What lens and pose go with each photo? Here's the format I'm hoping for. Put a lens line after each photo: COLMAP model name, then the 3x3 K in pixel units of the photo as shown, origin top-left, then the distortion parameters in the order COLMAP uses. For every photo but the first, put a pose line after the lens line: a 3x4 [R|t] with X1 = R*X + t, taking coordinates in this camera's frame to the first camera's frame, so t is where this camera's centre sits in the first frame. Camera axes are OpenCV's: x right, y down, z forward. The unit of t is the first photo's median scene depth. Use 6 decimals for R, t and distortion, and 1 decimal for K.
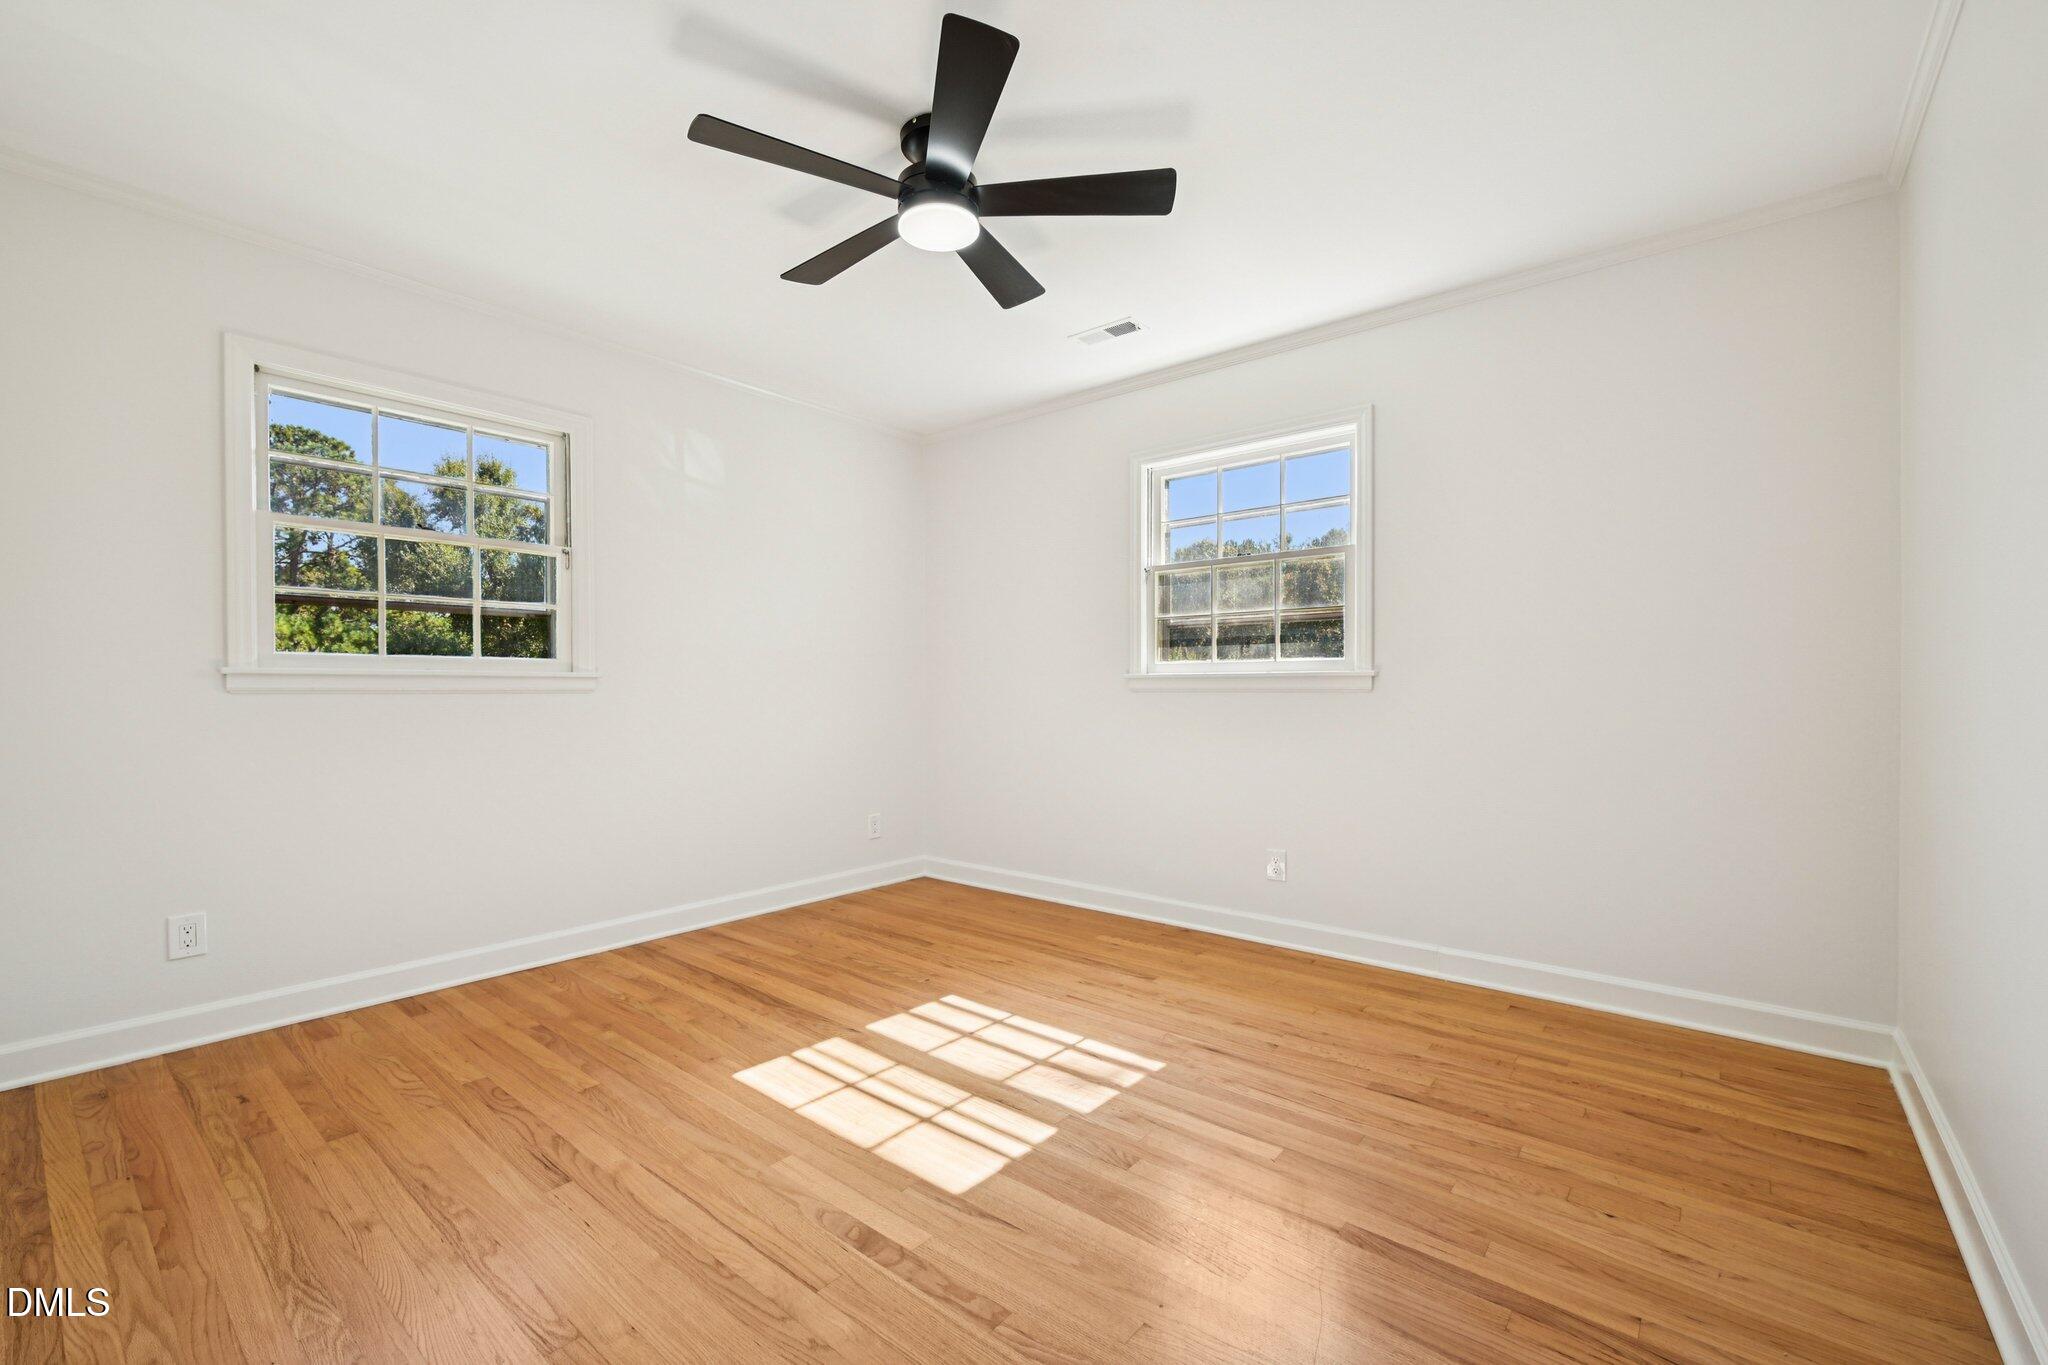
lens RADIAL K [[827.6, 0, 1020.1], [0, 827.6, 694.6], [0, 0, 1]] dist [-0.002138, -0.000185]
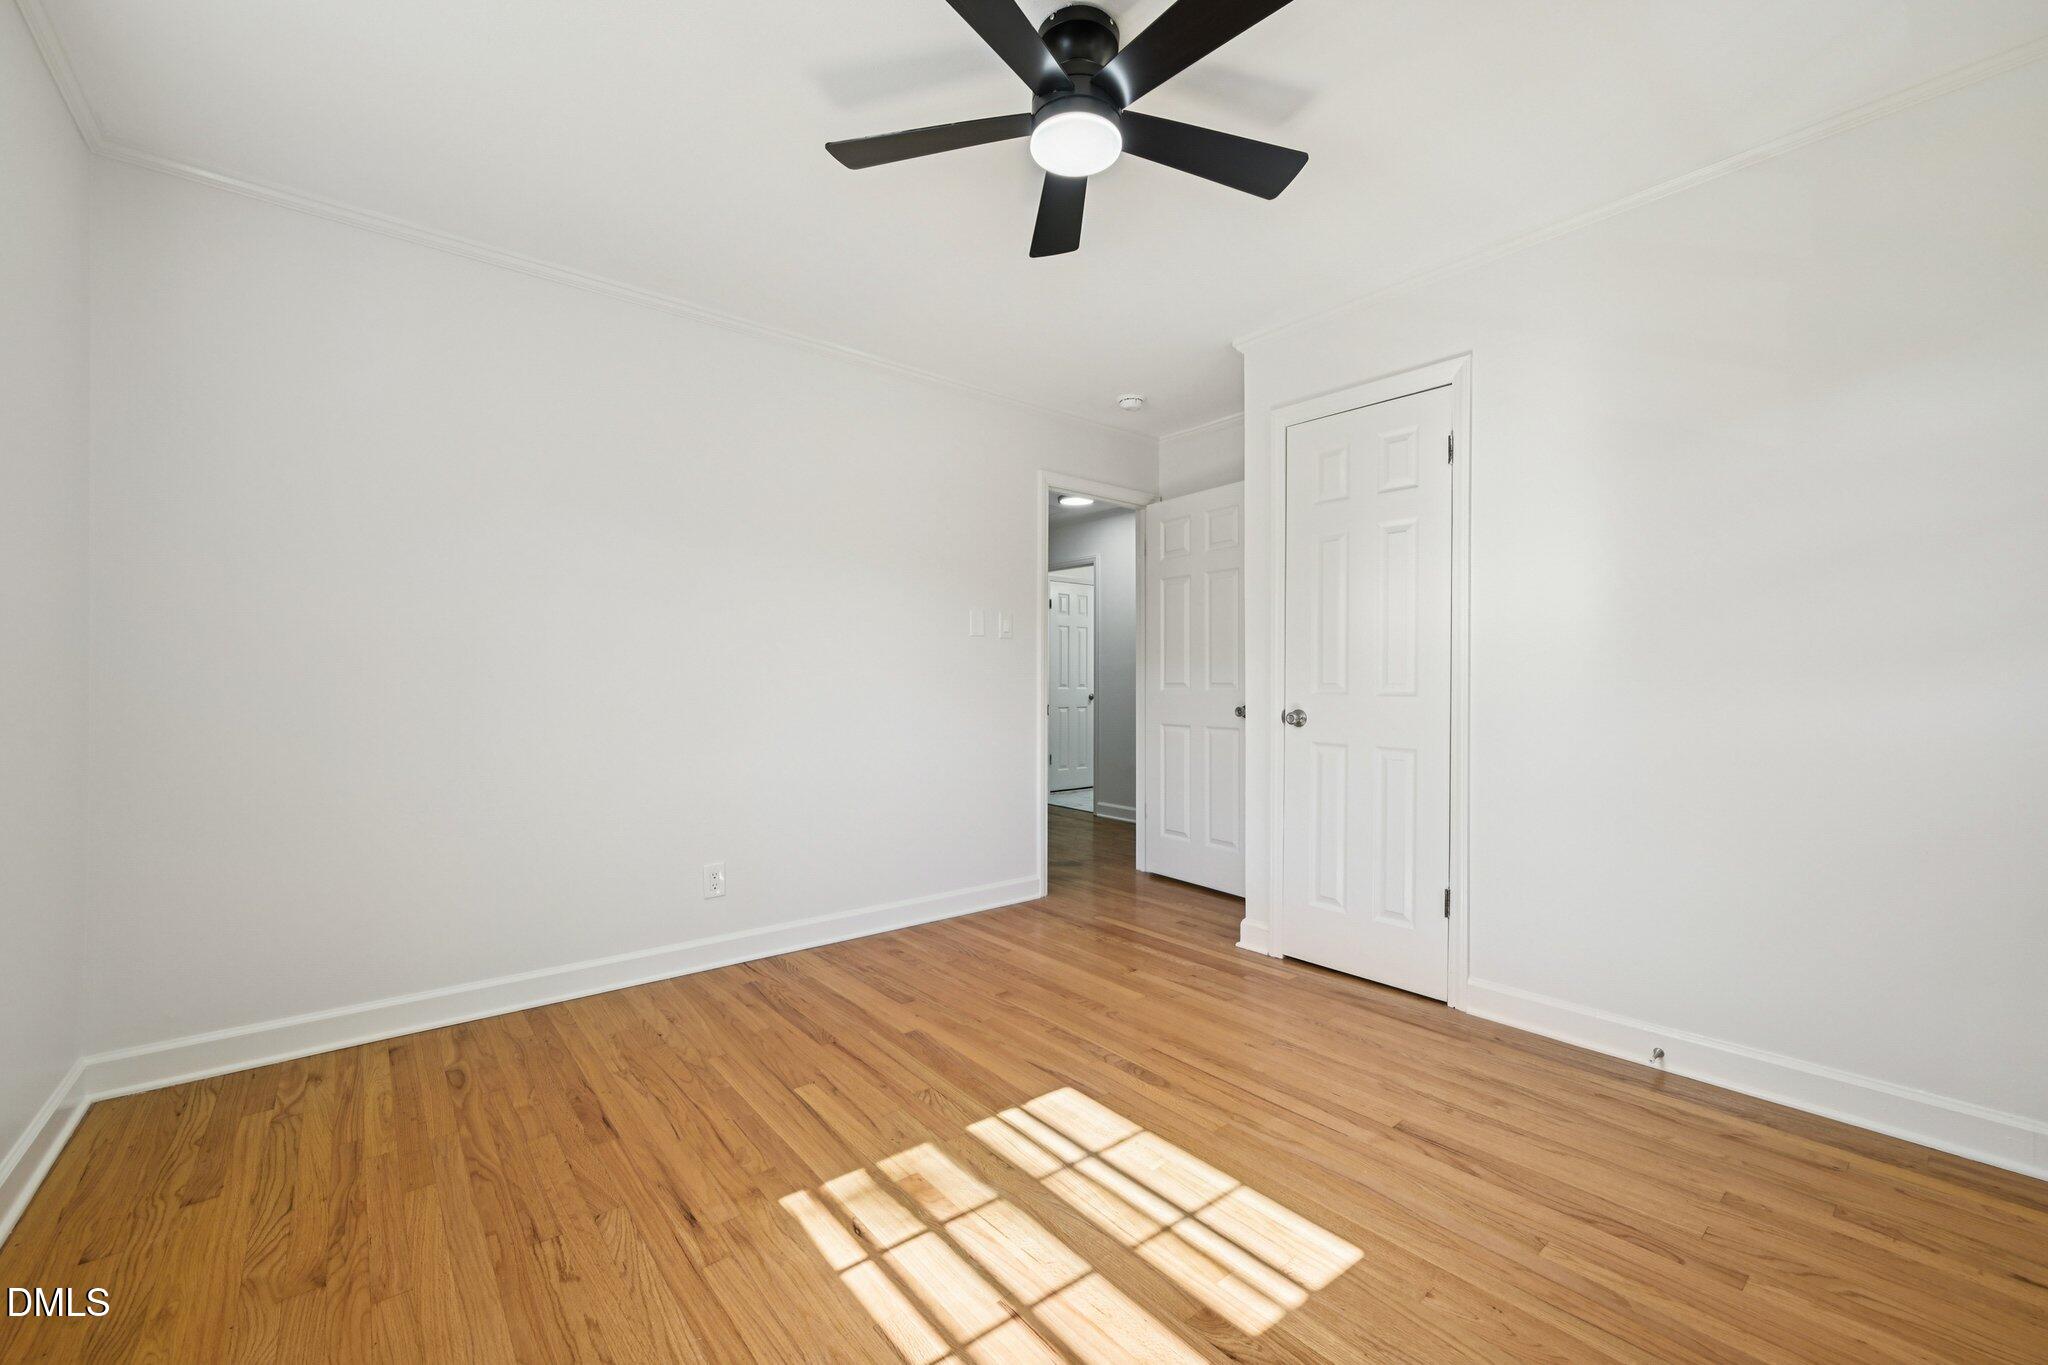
lens RADIAL K [[827.6, 0, 1020.1], [0, 827.6, 694.6], [0, 0, 1]] dist [-0.002138, -0.000185]
pose [[-0.981563, -0.002504, 0.191124, -0.204144], [0.000406, 0.999885, 0.015187, -0.035987], [-0.191140, 0.014984, -0.981448, 1.863776]]
